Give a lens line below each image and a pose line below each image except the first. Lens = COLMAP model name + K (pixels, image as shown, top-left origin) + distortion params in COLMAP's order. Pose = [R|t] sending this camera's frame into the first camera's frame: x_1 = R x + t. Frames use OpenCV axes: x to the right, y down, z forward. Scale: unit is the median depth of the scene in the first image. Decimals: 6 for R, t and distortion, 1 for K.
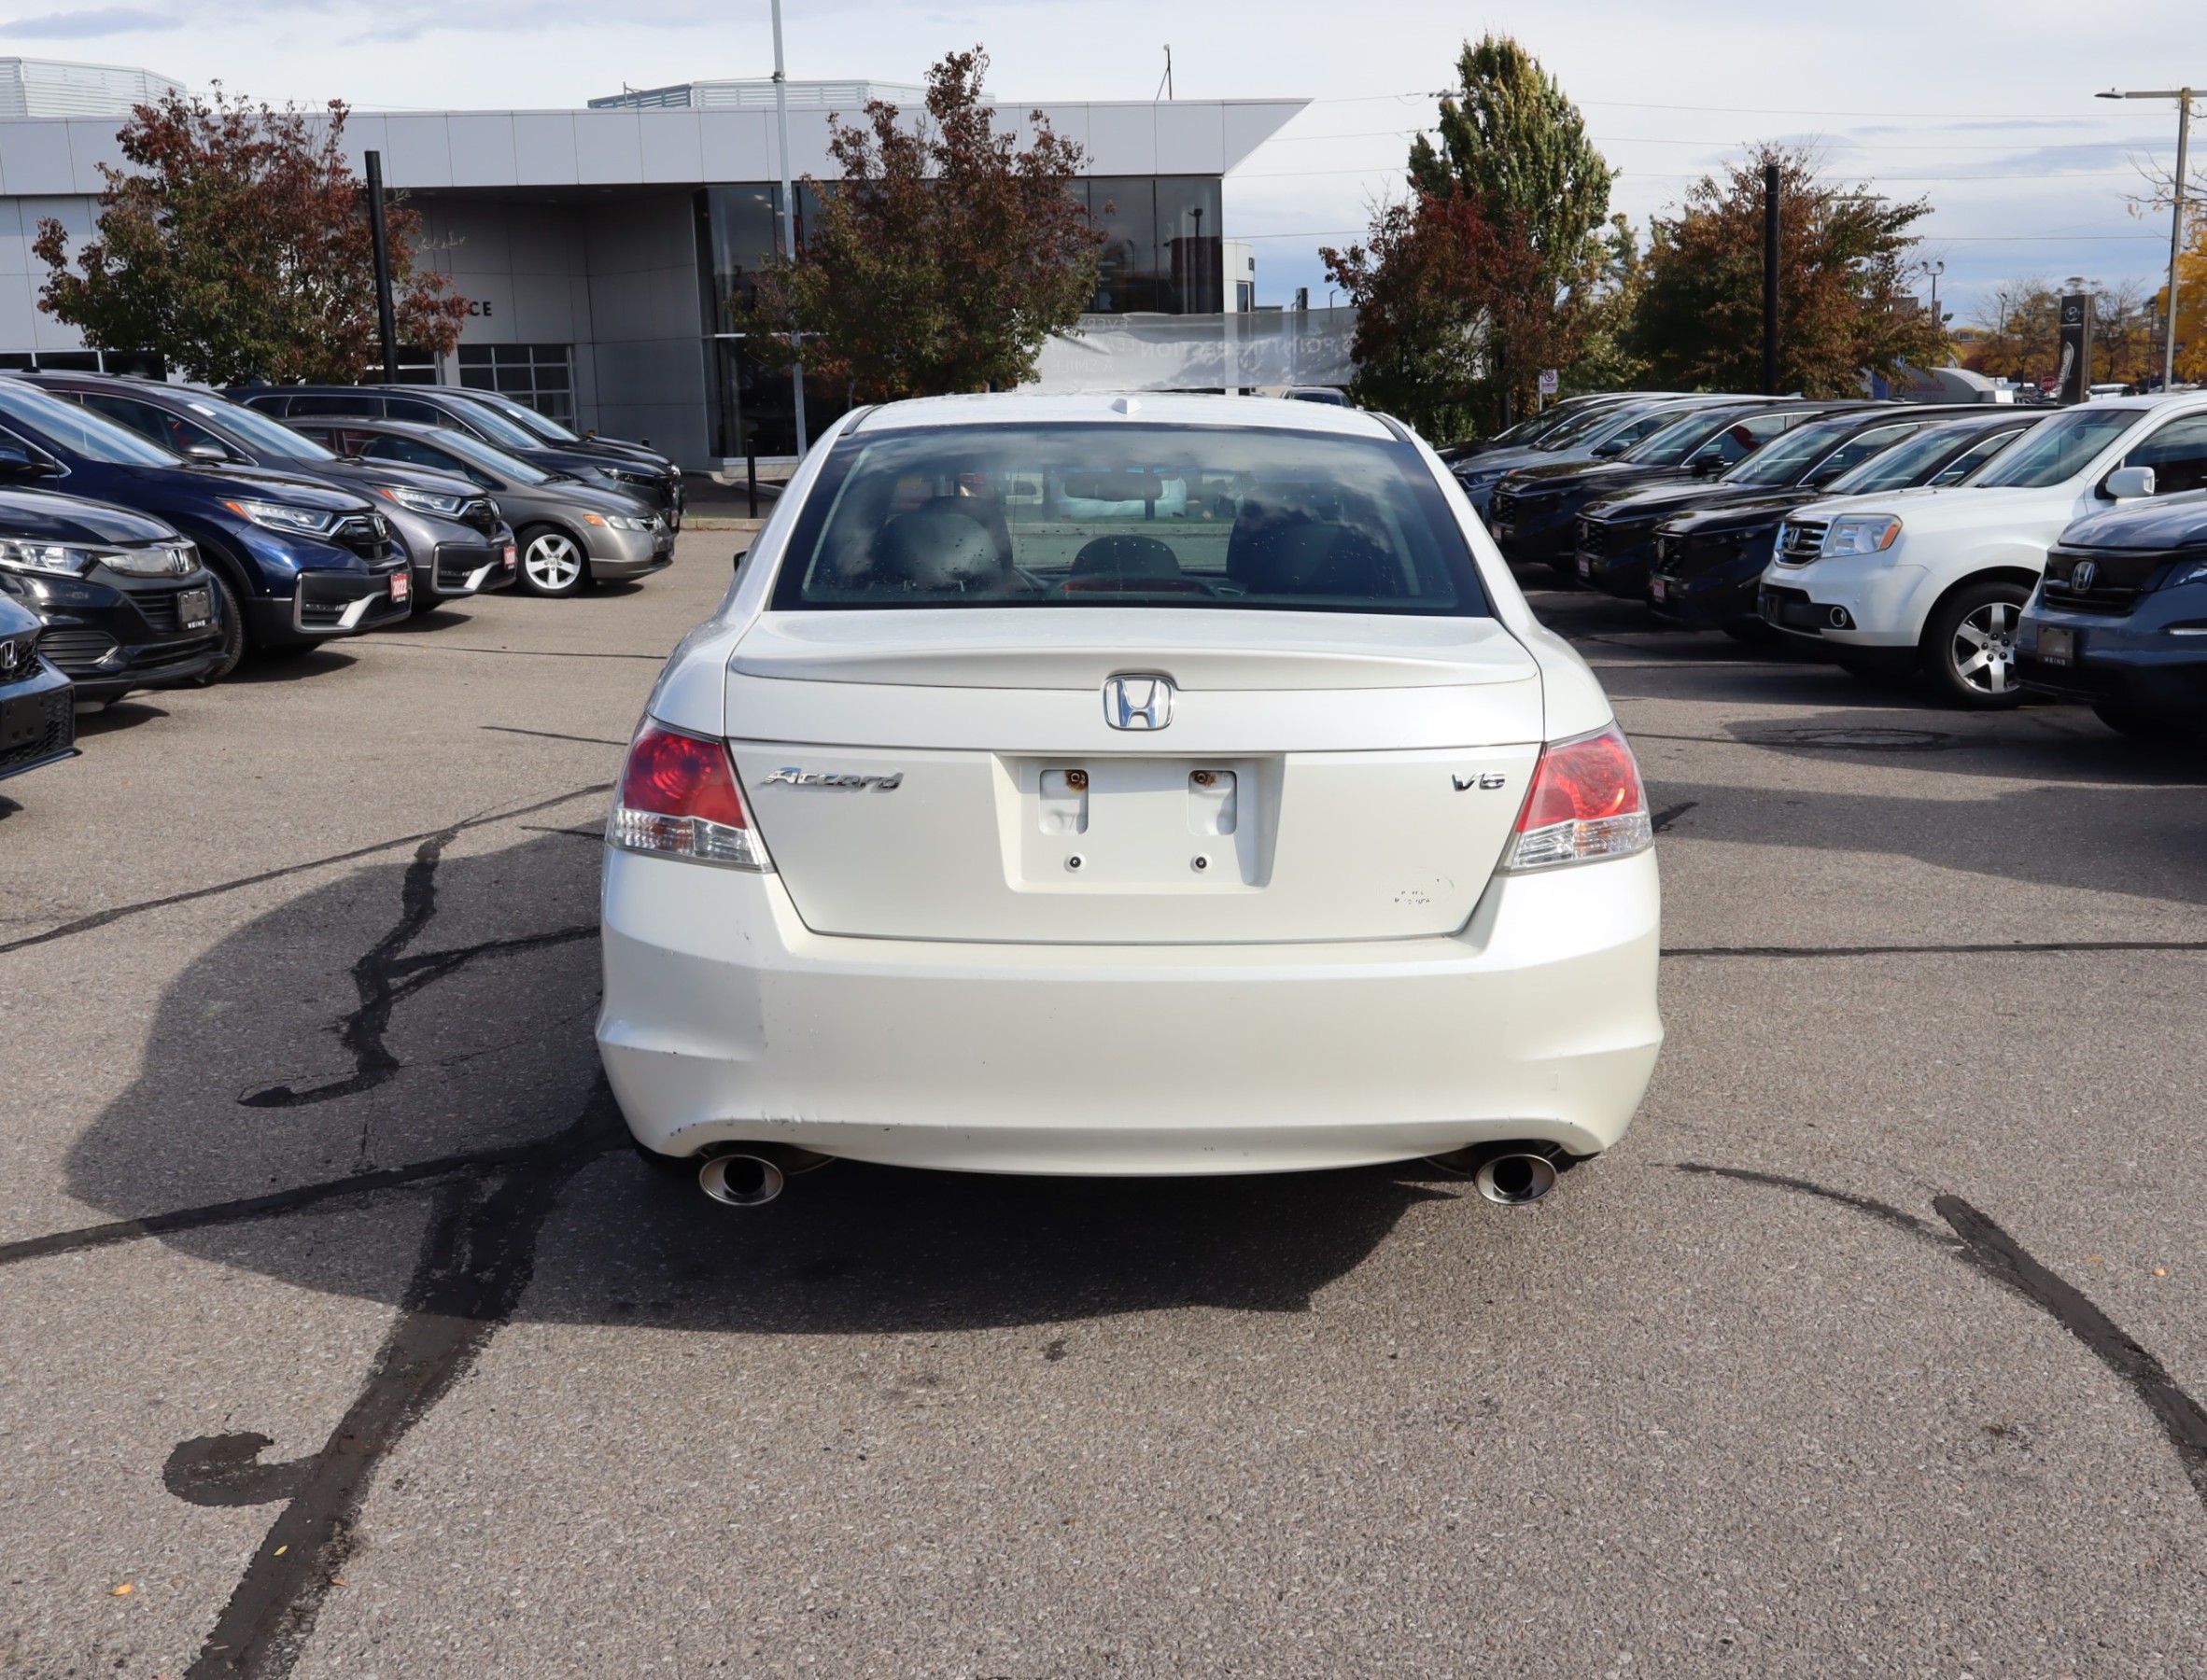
lens RADIAL K [[2100.6, 0, 1200.0], [0, 2100.6, 839.7], [0, 0, 1]] dist [-0.011779, -0.015180]
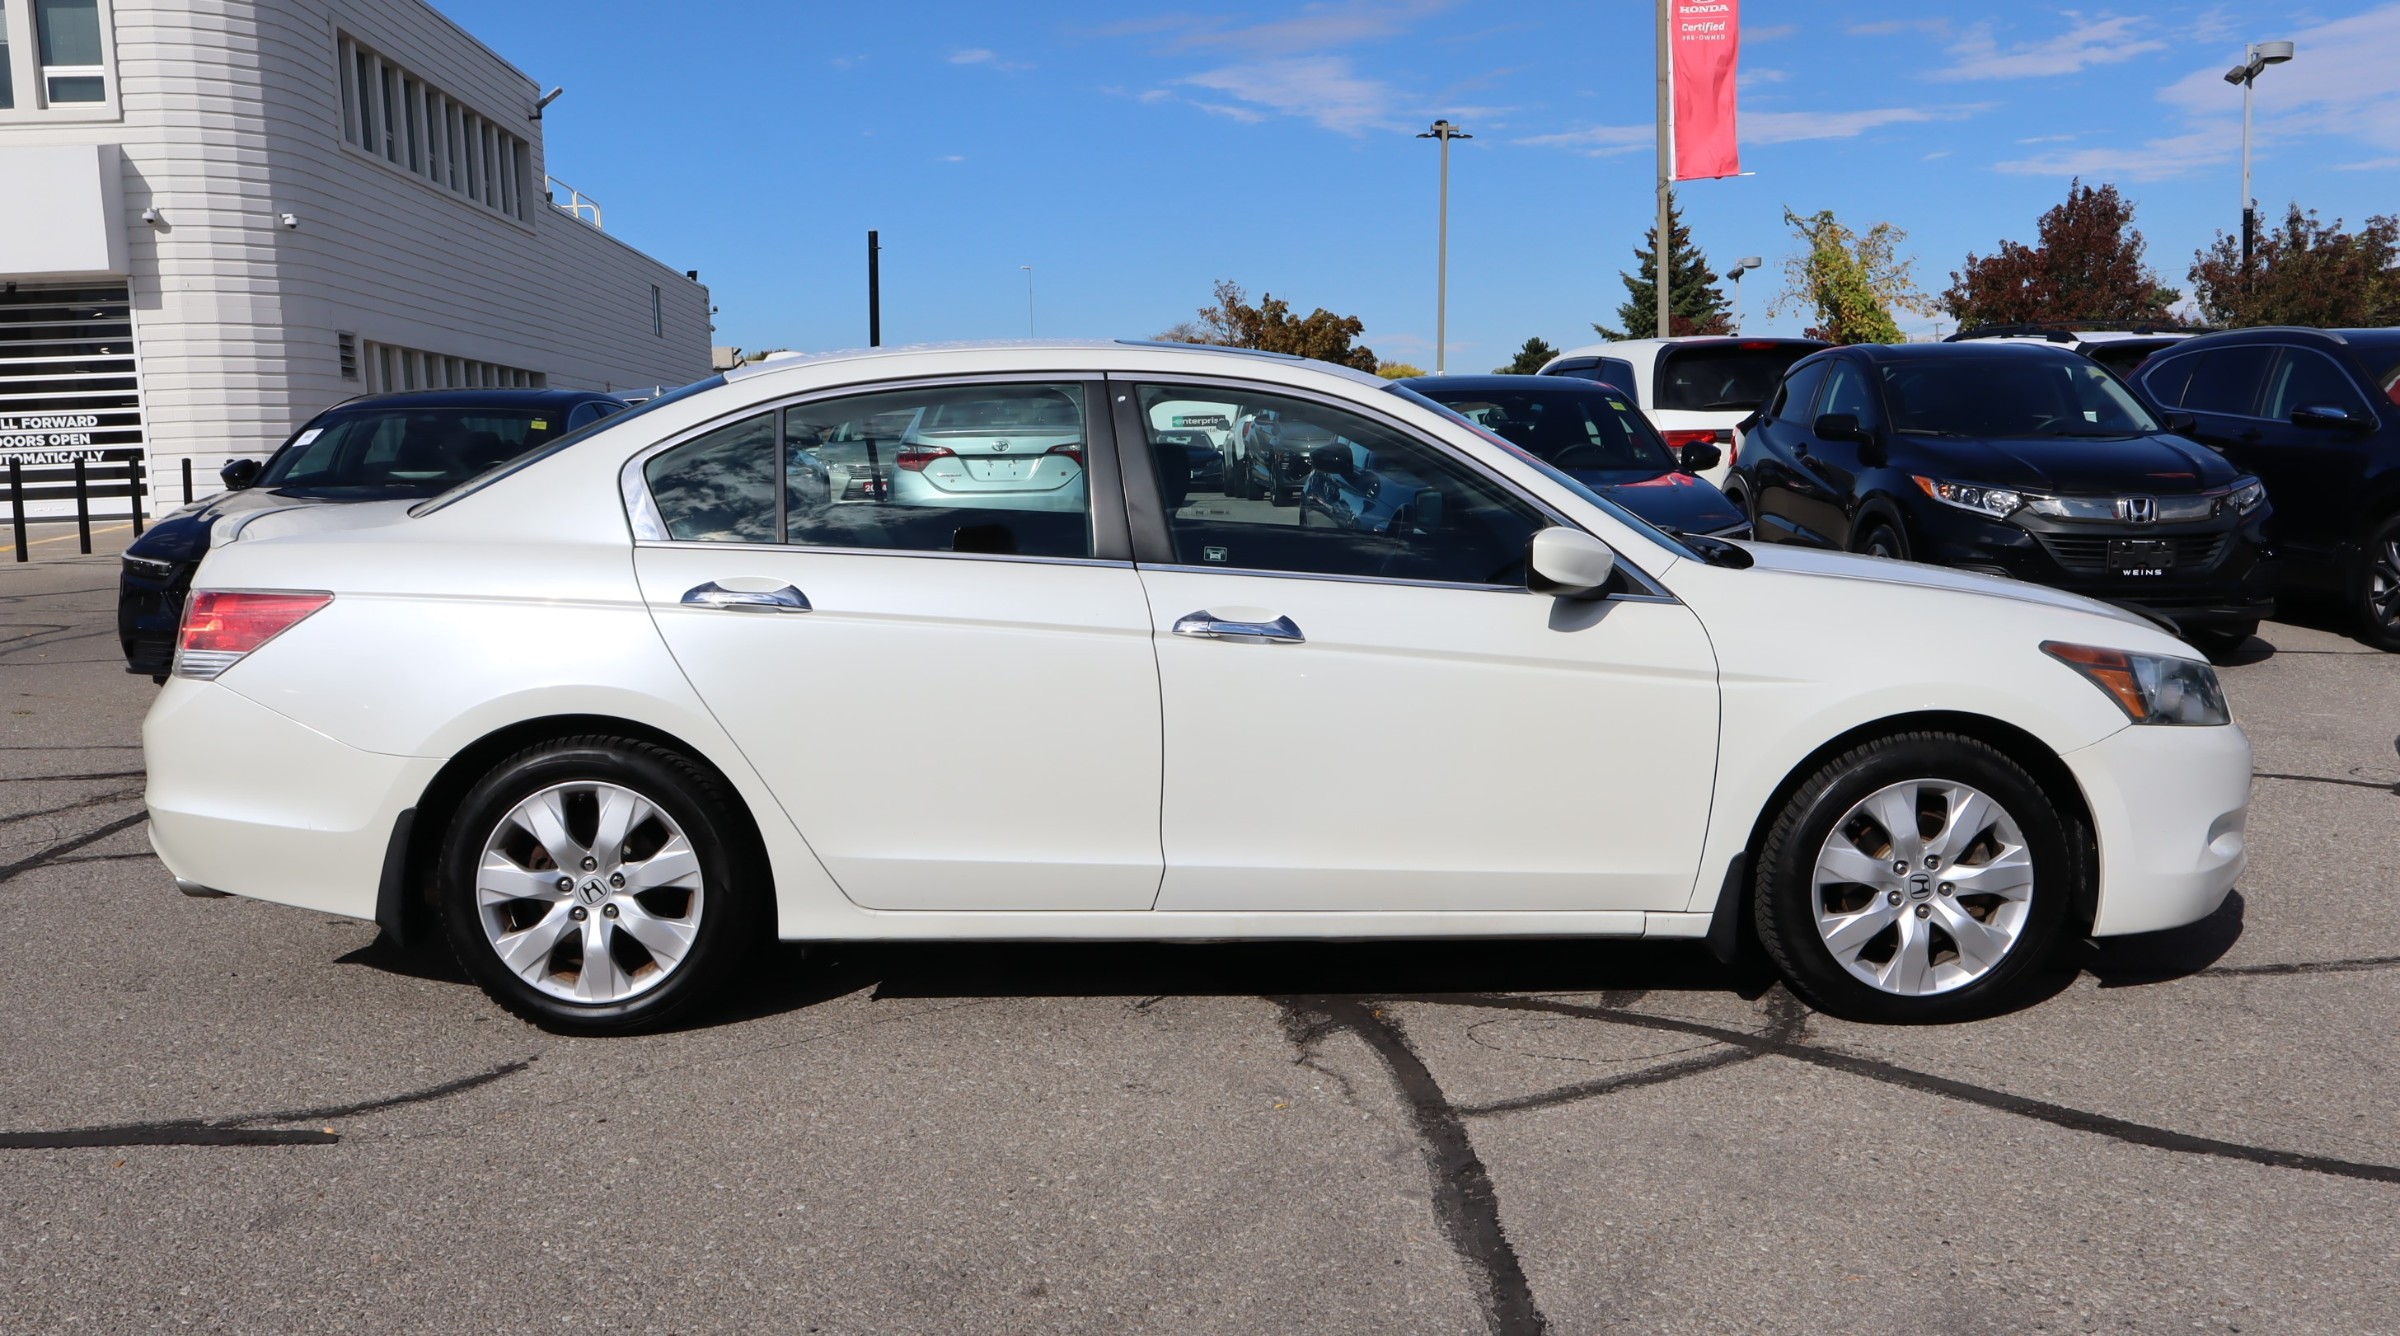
lens RADIAL K [[2054.5, 0, 1200.0], [0, 2054.5, 668.0], [0, 0, 1]] dist [-0.010889, -0.000434]
pose [[0.014347, 0.121191, -0.992526, 0.336347], [-0.180747, 0.976590, 0.116633, -0.060292], [0.983425, 0.177723, 0.035916, 0.344895]]
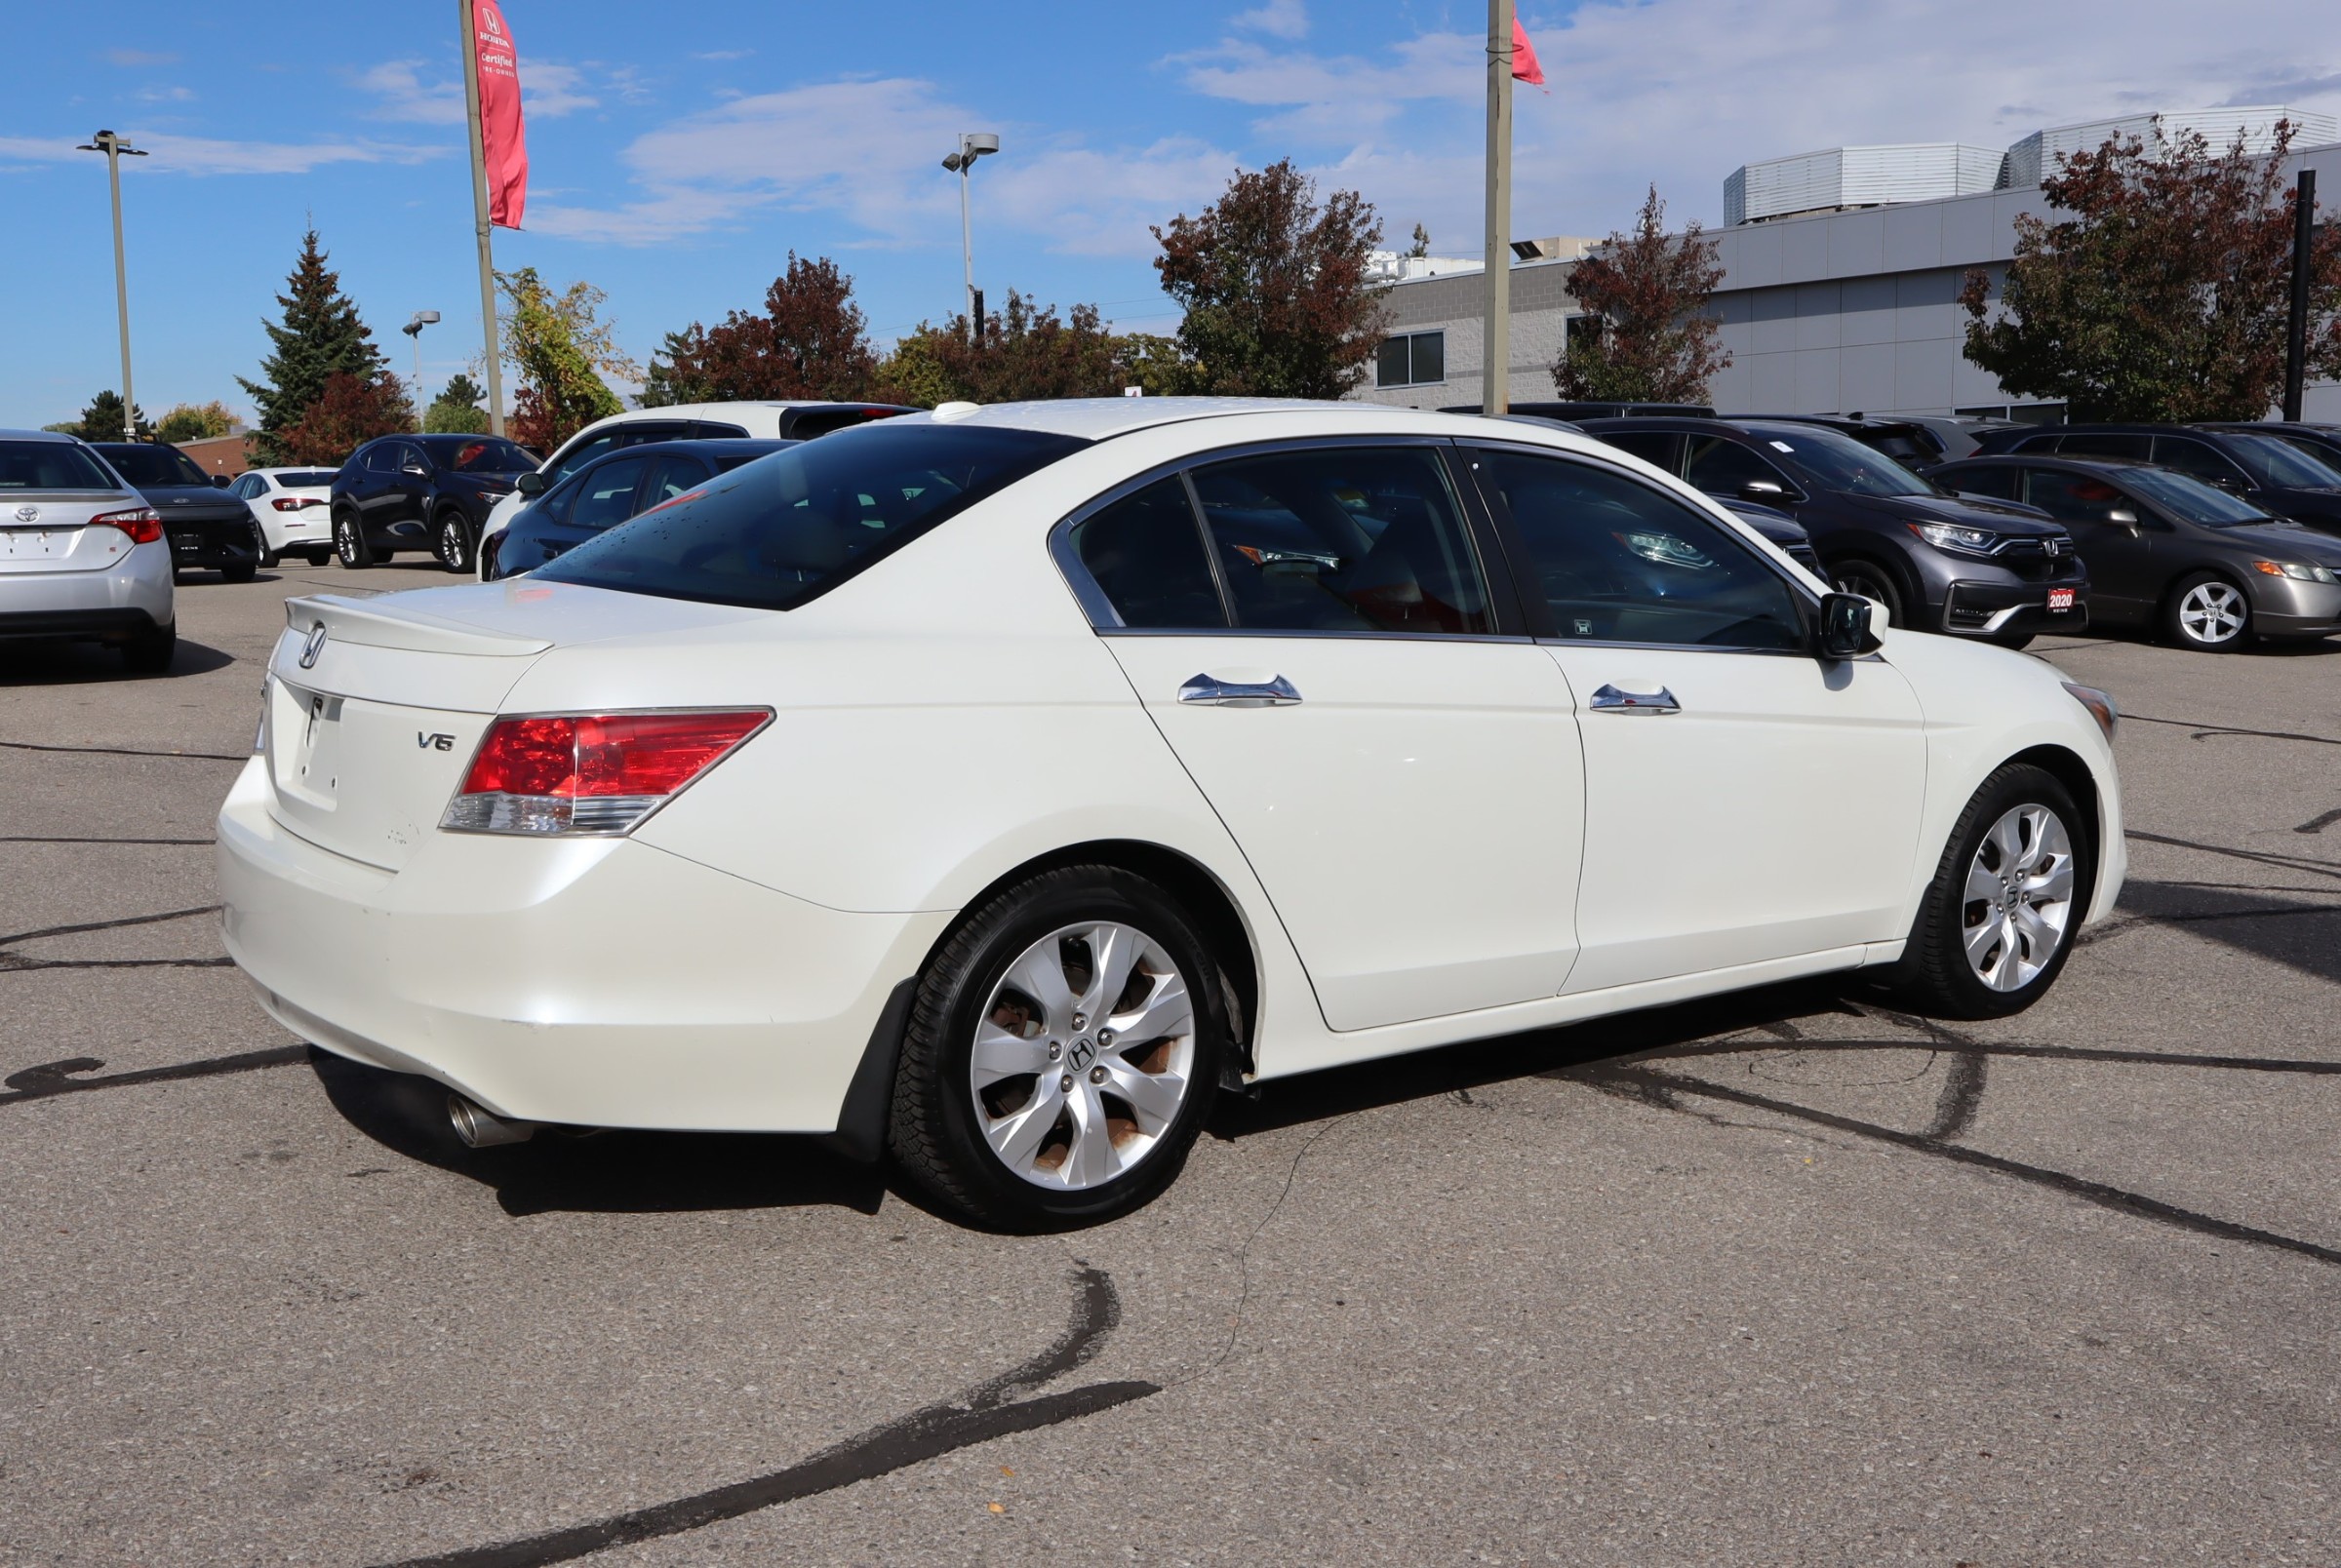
lens RADIAL K [[2174.6, 0, 1170.5], [0, 2174.6, 784.0], [0, 0, 1]] dist [-0.037734, 0.088407]
pose [[0.568923, 0.115253, -0.814275, 0.259725], [-0.157978, 0.987007, 0.029324, -0.020141], [0.807075, 0.111954, 0.579738, 0.132794]]
